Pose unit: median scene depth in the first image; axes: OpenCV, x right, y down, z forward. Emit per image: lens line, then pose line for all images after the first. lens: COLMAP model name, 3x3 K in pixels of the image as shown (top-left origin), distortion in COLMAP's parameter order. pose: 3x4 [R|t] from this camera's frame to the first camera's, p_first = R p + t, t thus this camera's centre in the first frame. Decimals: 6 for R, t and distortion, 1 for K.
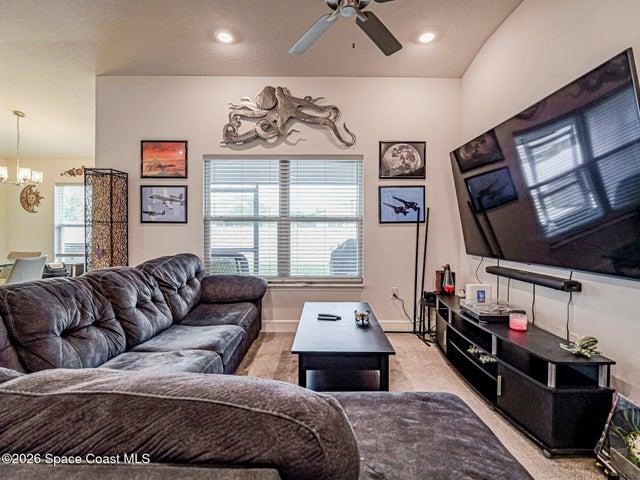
lens RADIAL K [[308.9, 0, 317.9], [0, 308.9, 232.7], [0, 0, 1]] dist [-0.009276, -0.004755]
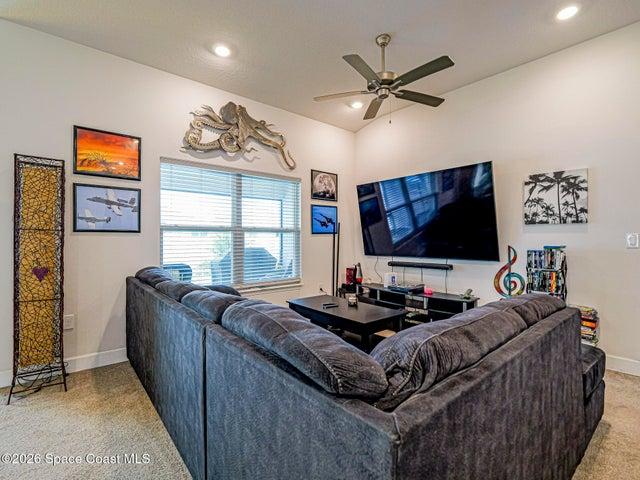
lens RADIAL K [[308.9, 0, 315.9], [0, 308.9, 241.9], [0, 0, 1]] dist [-0.009276, -0.004755]
pose [[0.766397, -0.010589, 0.642280, -0.604121], [0.011025, 0.999934, 0.003330, -0.002004], [-0.642273, 0.004529, 0.766463, 0.018121]]
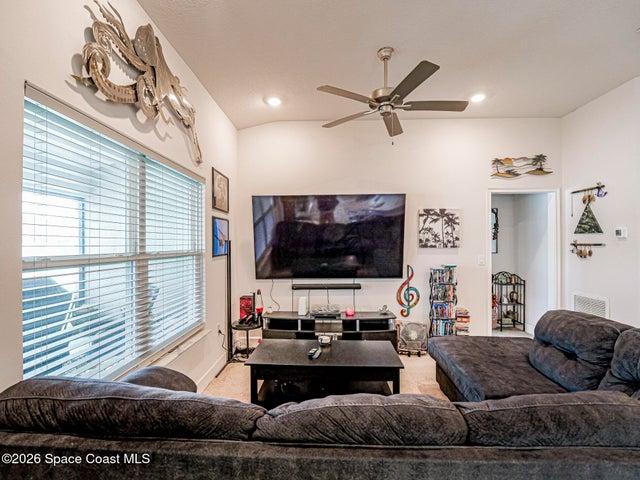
lens RADIAL K [[308.9, 0, 315.8], [0, 308.9, 242.8], [0, 0, 1]] dist [-0.009276, -0.004755]
pose [[0.034998, 0.000701, 0.999387, -0.700155], [0.015923, 0.999872, -0.001259, -0.066921], [-0.999261, 0.015957, 0.034983, 0.668420]]
